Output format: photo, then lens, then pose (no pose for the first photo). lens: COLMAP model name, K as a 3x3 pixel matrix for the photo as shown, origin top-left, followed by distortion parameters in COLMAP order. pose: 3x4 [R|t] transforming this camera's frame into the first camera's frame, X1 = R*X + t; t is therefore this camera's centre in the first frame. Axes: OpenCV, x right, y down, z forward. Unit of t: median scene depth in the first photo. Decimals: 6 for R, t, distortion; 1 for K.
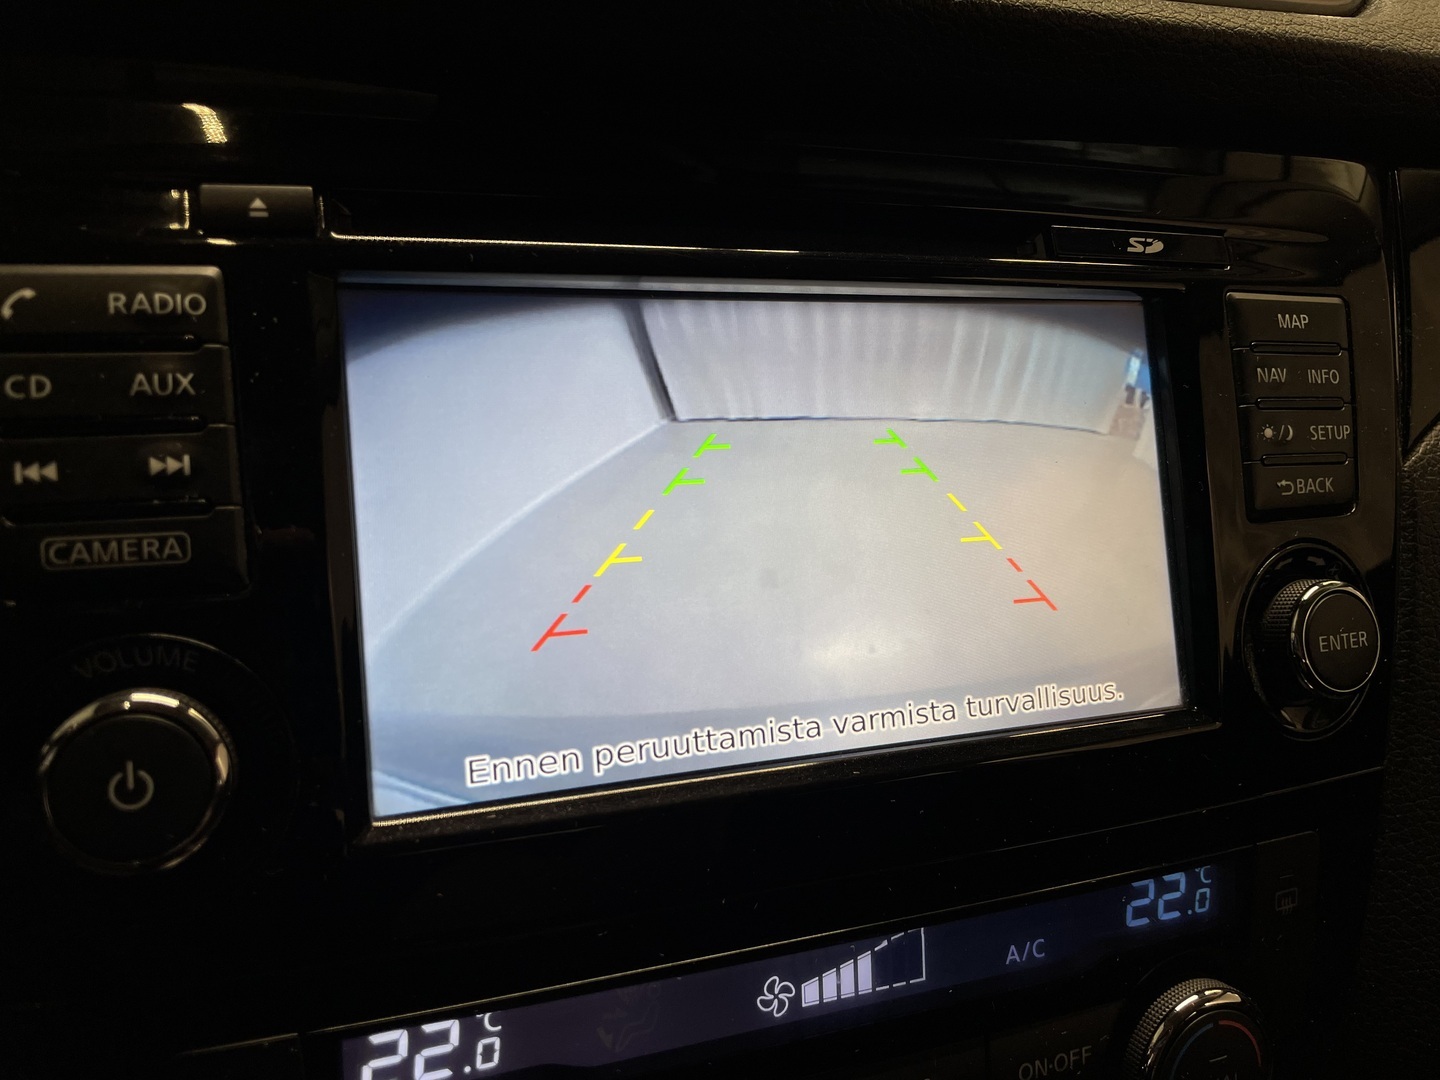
lens RADIAL K [[1081.8, 0, 720.0], [0, 1081.8, 540.0], [0, 0, 1]] dist [0.076840, -0.108084]
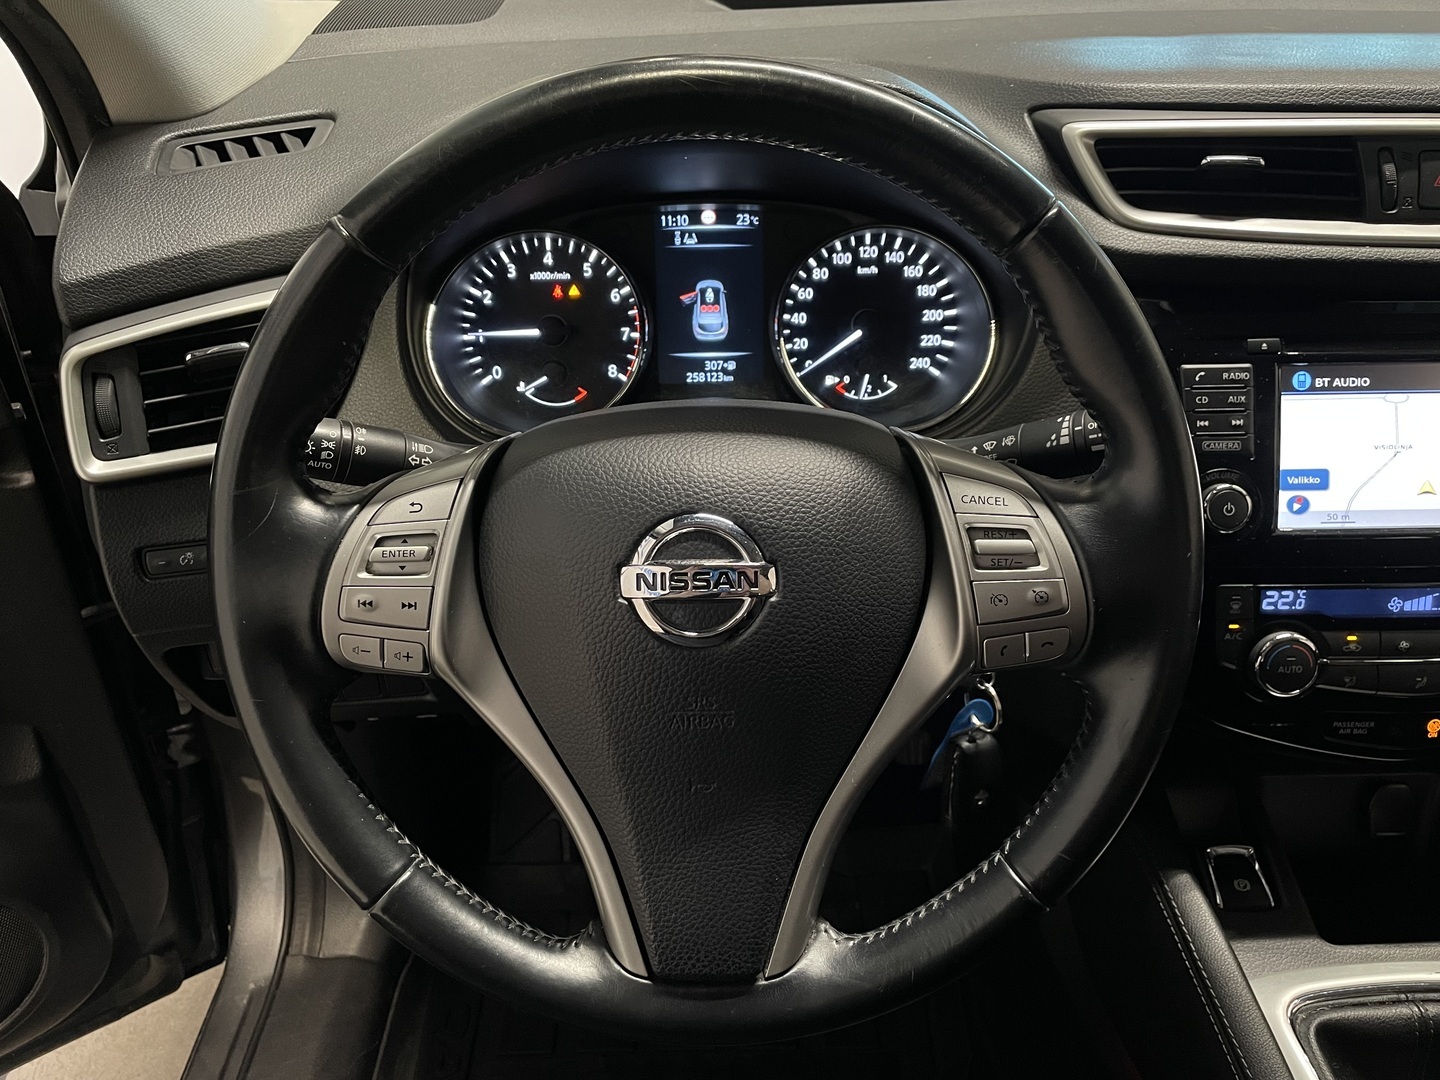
lens RADIAL K [[1081.8, 0, 720.0], [0, 1081.8, 540.0], [0, 0, 1]] dist [0.076840, -0.108084]
pose [[0.942213, 0.083654, -0.324403, -0.667841], [-0.041207, 0.989908, 0.135585, -0.076467], [0.332472, -0.114383, 0.936151, -2.186400]]
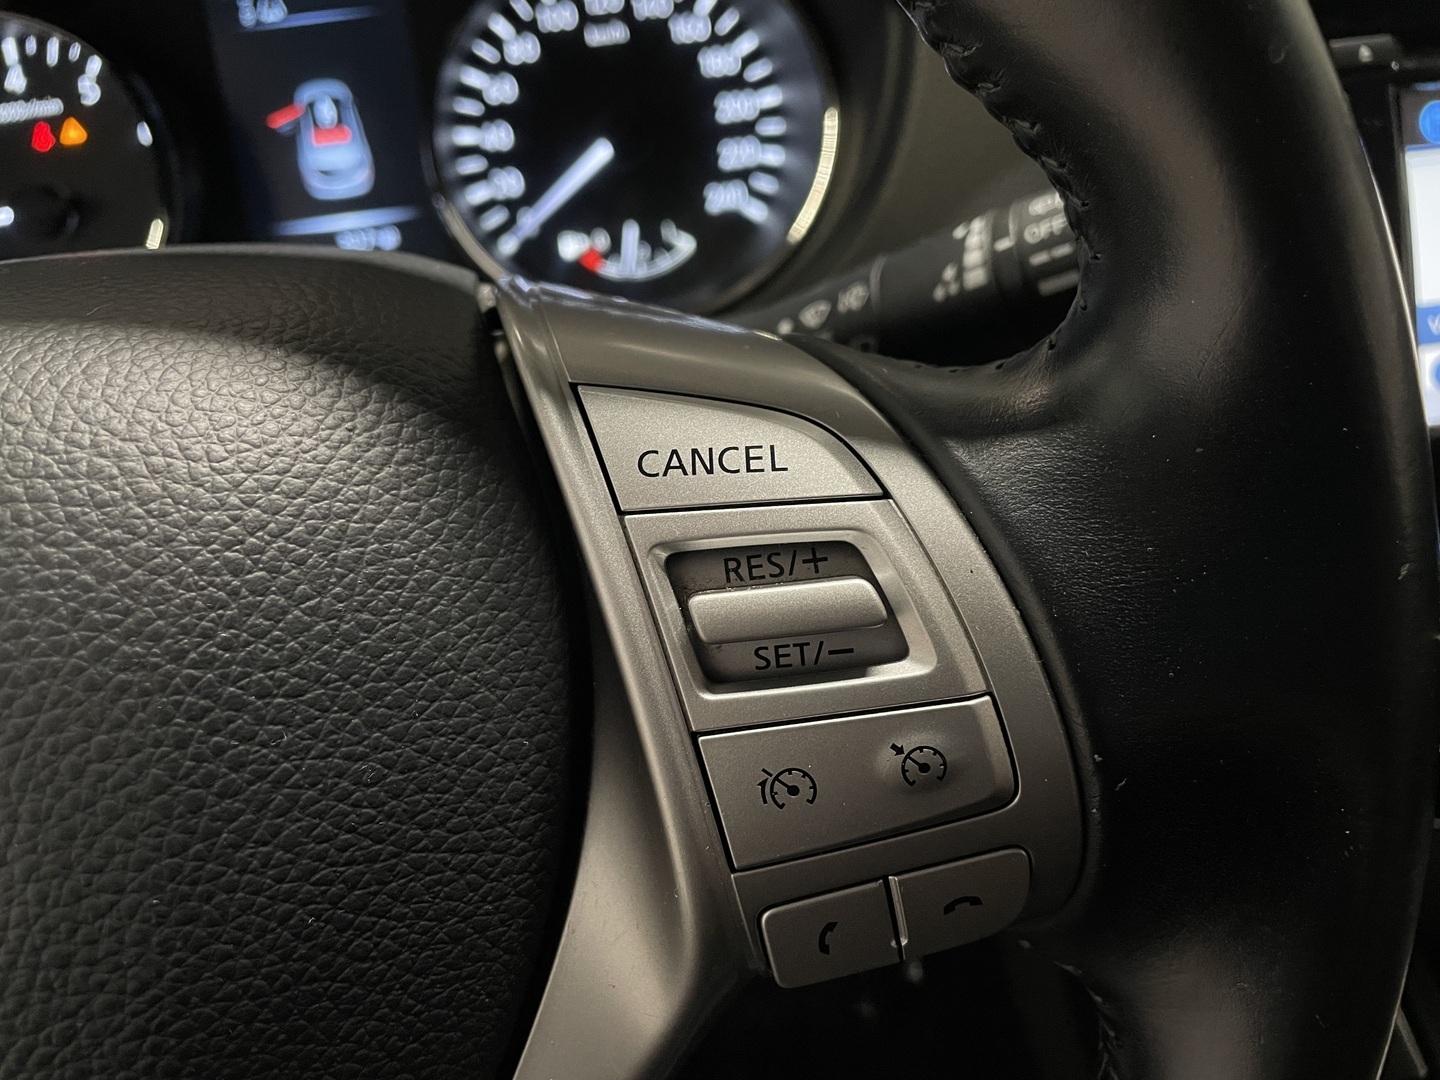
lens RADIAL K [[1101.6, 0, 720.0], [0, 1101.6, 540.0], [0, 0, 1]] dist [0.027073, -0.066887]
pose [[0.956193, -0.013179, -0.292439, -0.679392], [0.071025, 0.979581, 0.188085, 0.027958], [0.283989, -0.200616, 0.937605, -0.762785]]
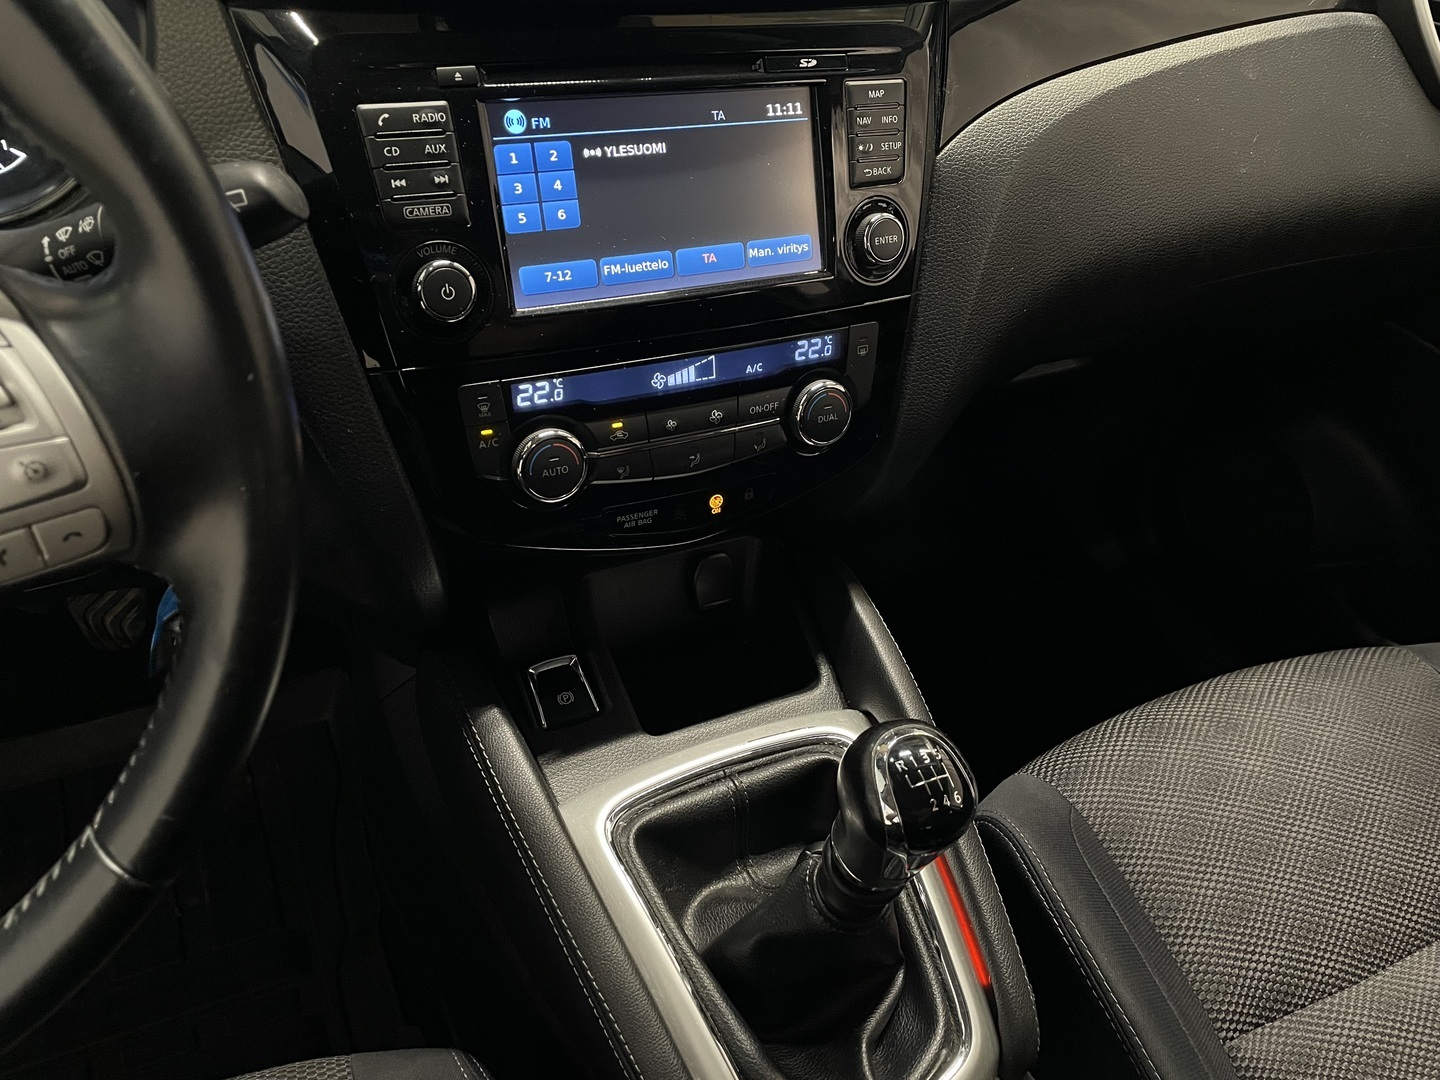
lens RADIAL K [[1081.8, 0, 720.0], [0, 1081.8, 540.0], [0, 0, 1]] dist [0.076840, -0.108084]
pose [[0.992198, -0.051430, 0.113570, -0.113192], [0.012273, 0.946815, 0.321545, -0.063228], [-0.124066, -0.317642, 0.940059, -1.529978]]
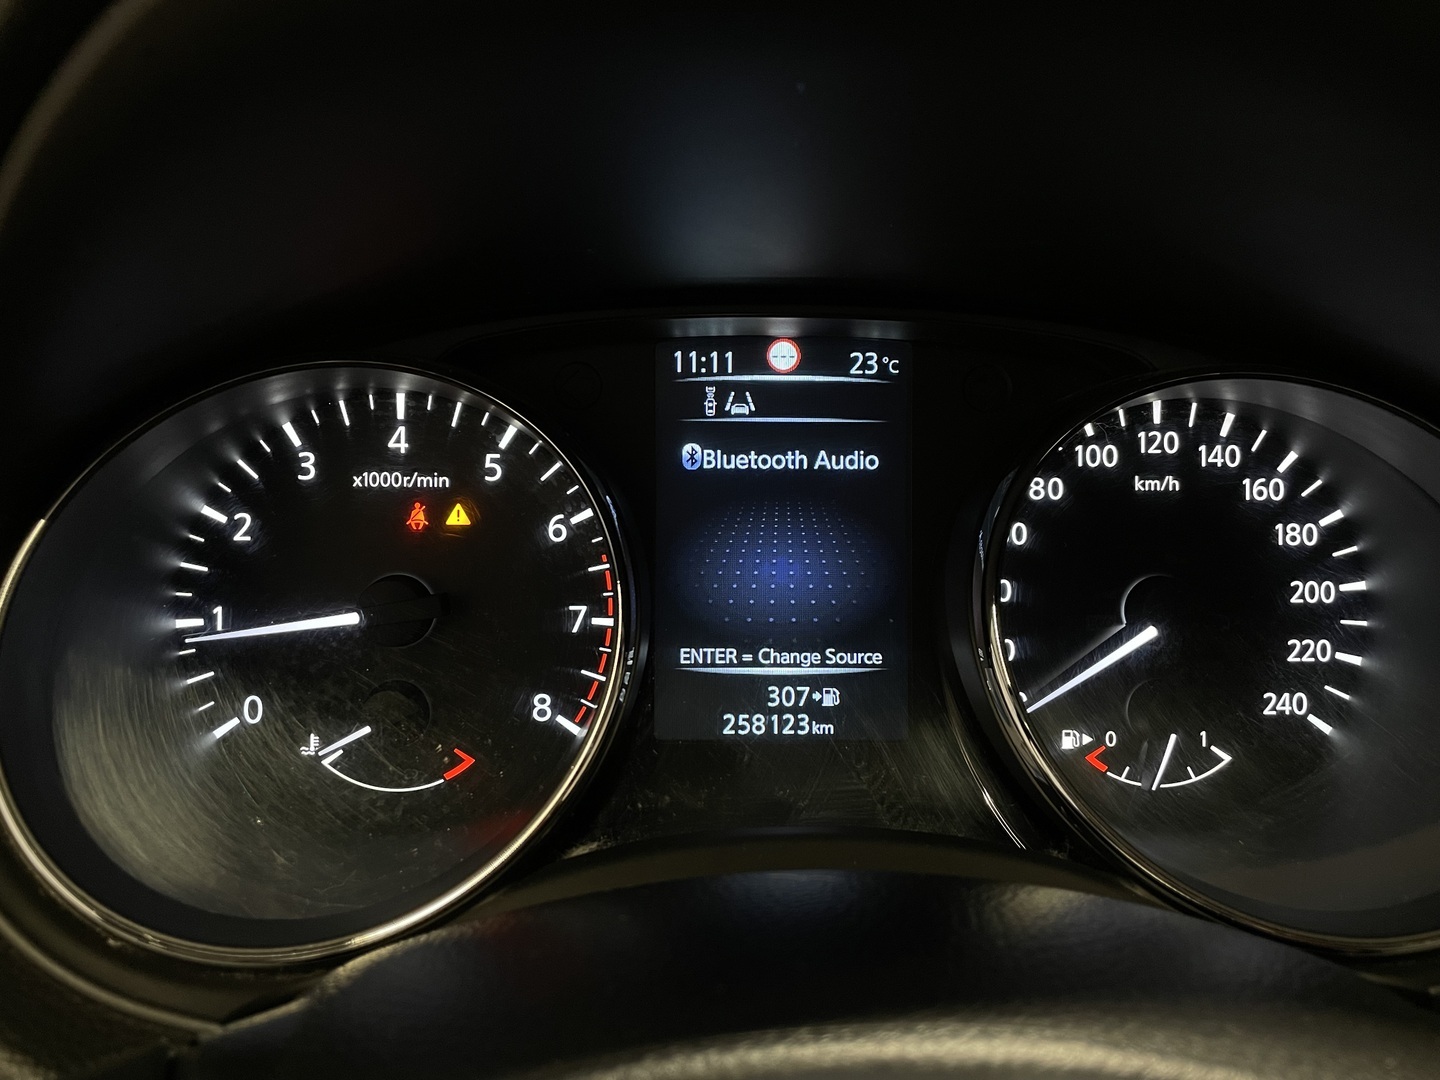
lens RADIAL K [[1081.8, 0, 720.0], [0, 1081.8, 540.0], [0, 0, 1]] dist [0.076840, -0.108084]
pose [[0.946731, 0.036446, -0.319956, -1.425798], [-0.062014, 0.995611, -0.070087, -0.244266], [0.315998, 0.086195, 0.944836, -0.439882]]
